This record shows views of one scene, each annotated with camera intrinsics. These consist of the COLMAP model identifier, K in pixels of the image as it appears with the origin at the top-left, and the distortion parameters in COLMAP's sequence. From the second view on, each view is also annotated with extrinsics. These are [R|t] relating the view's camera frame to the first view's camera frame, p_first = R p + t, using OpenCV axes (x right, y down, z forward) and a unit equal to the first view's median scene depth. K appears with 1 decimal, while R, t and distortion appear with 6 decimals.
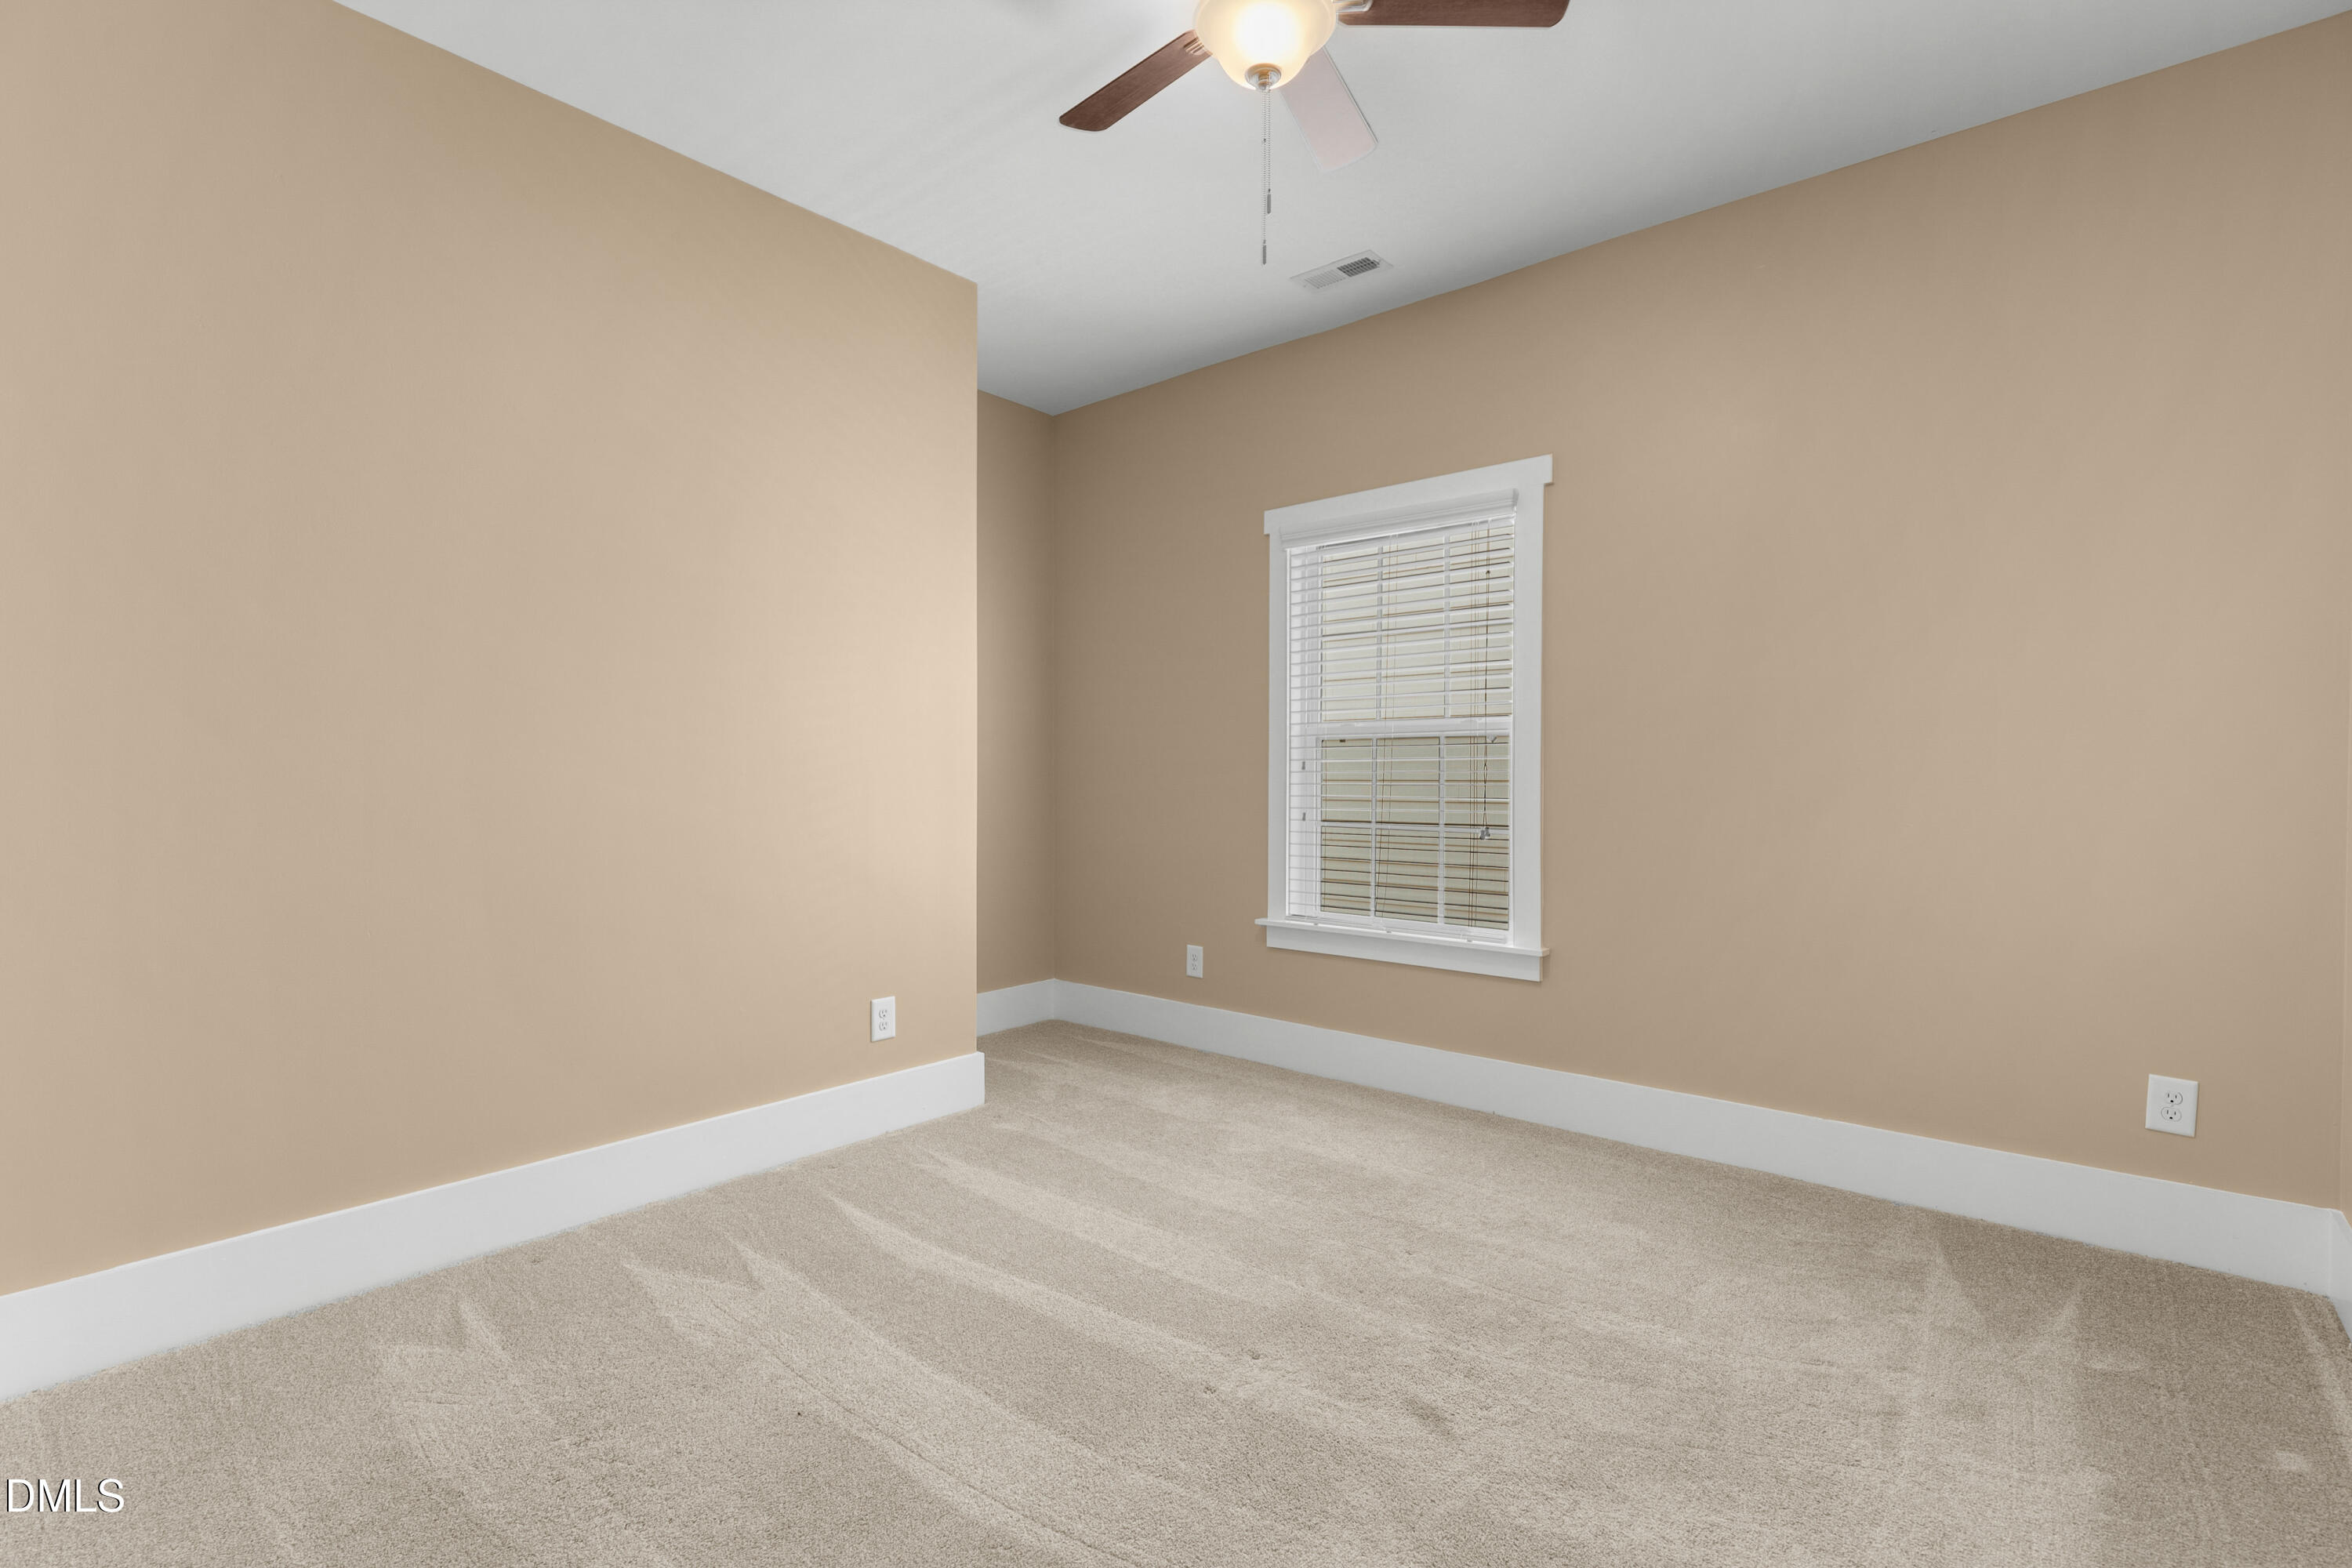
lens RADIAL K [[1081.7, 0, 1174.1], [0, 1081.7, 792.0], [0, 0, 1]] dist [0.004556, -0.000644]
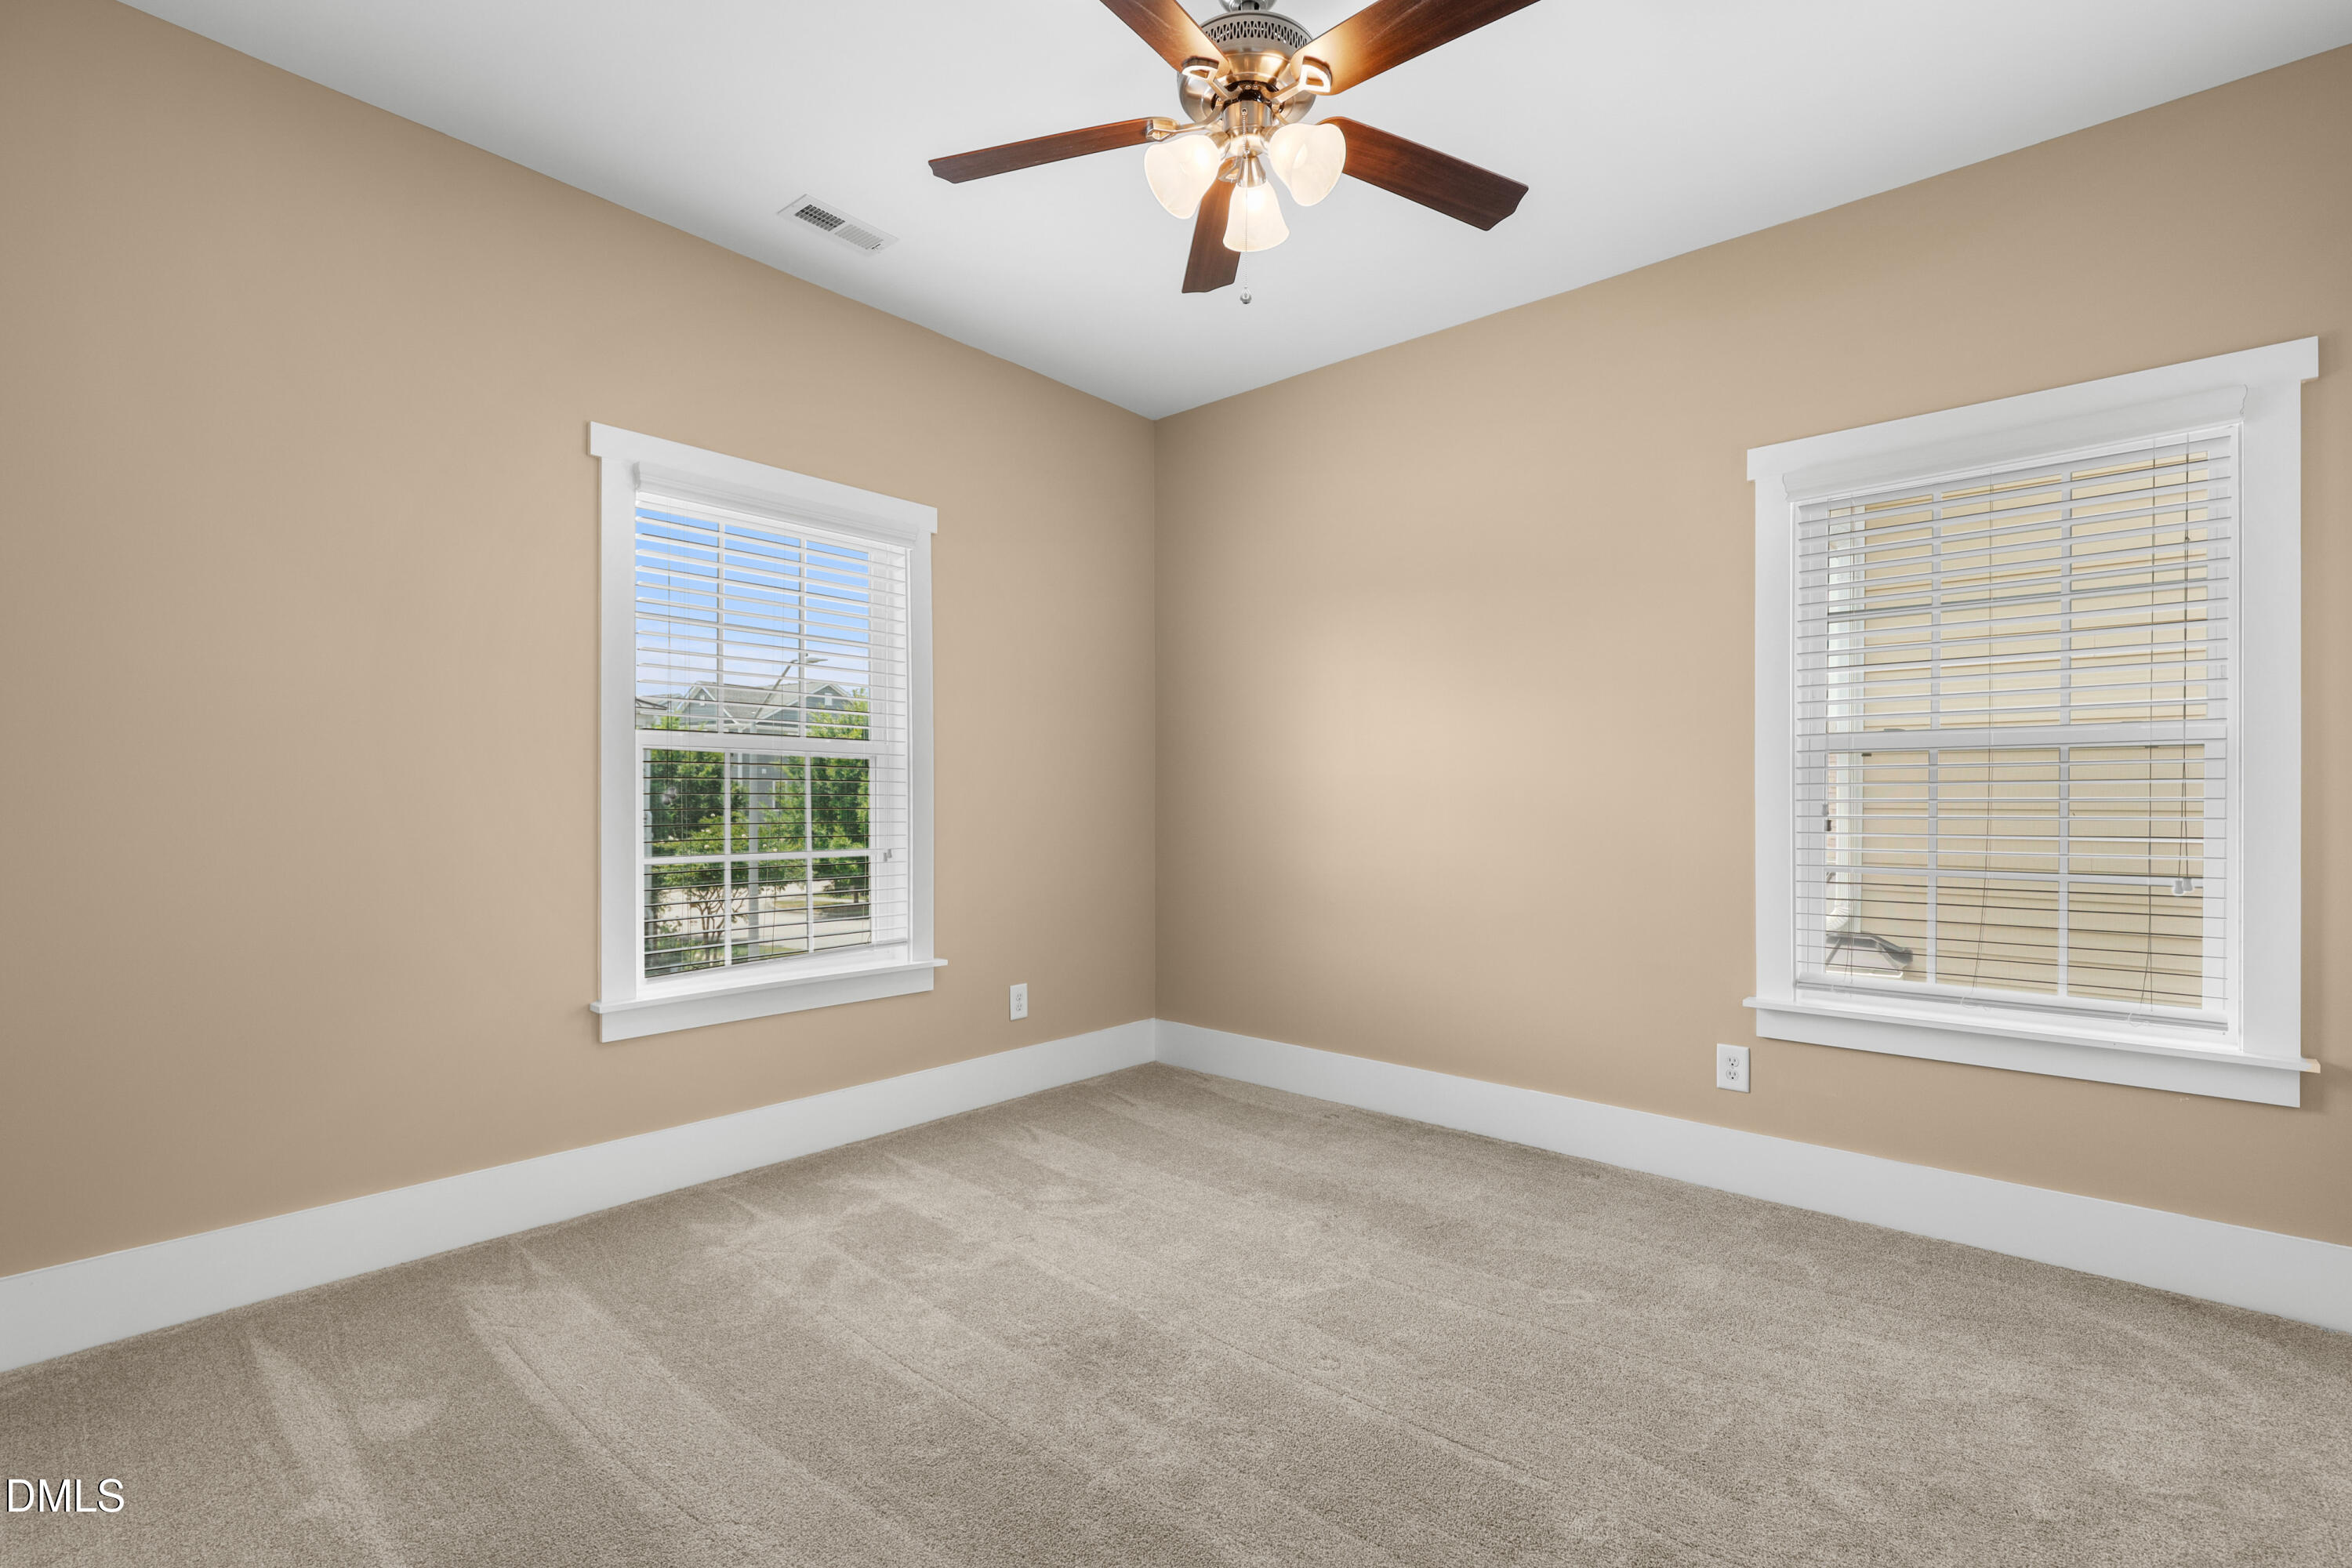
lens RADIAL K [[1081.7, 0, 1177.8], [0, 1081.7, 784.6], [0, 0, 1]] dist [0.004556, -0.000644]
pose [[0.999873, 0.001315, -0.015870, -0.297319], [-0.001795, 0.999539, -0.030306, -0.005051], [0.015823, 0.030331, 0.999415, 0.253139]]
